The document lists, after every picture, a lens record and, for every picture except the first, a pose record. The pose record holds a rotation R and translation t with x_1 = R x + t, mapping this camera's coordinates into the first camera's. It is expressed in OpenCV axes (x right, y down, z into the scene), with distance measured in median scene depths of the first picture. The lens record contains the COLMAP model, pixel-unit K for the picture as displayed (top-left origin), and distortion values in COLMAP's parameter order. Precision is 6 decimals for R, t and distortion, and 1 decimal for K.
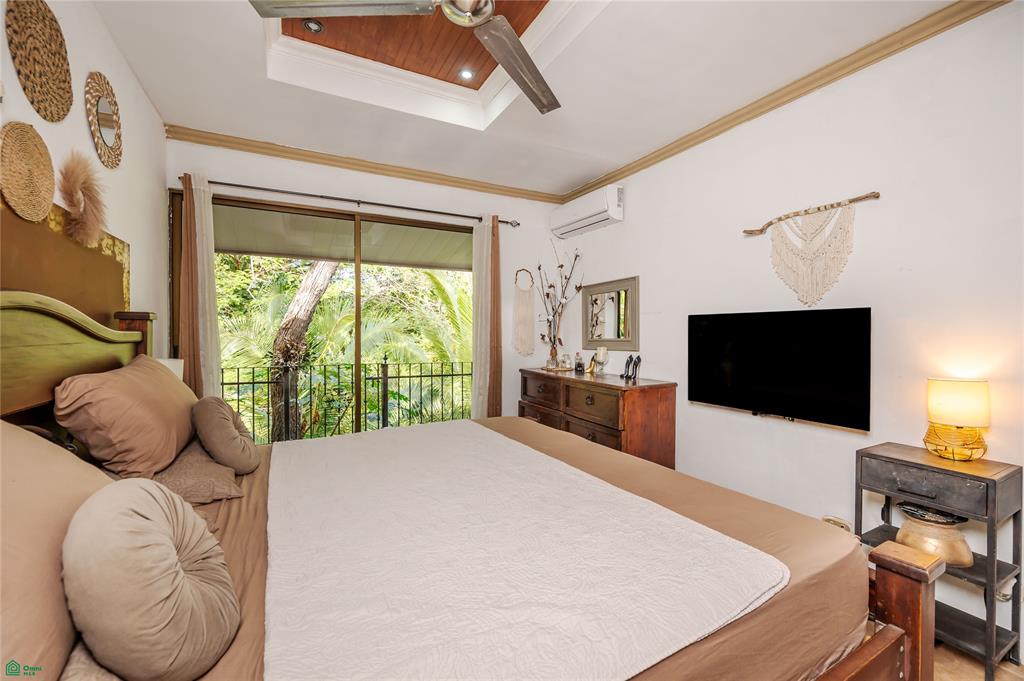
lens RADIAL K [[429.0, 0, 510.9], [0, 429.0, 339.6], [0, 0, 1]] dist [-0.000600, -0.000077]
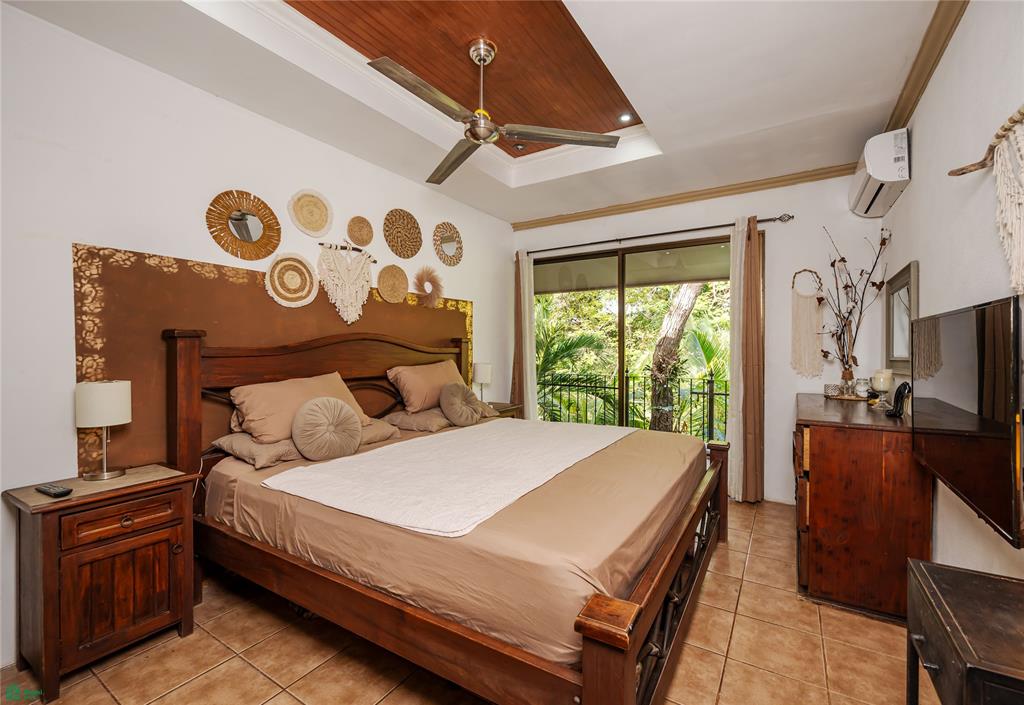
lens RADIAL K [[430.8, 0, 512.0], [0, 430.8, 352.5], [0, 0, 1]] dist [0.000887, 0.000170]
pose [[0.497767, 0.005985, -0.867290, 0.494620], [-0.014384, 0.999896, -0.001355, 0.000544], [0.867192, 0.013149, 0.497801, 0.129496]]
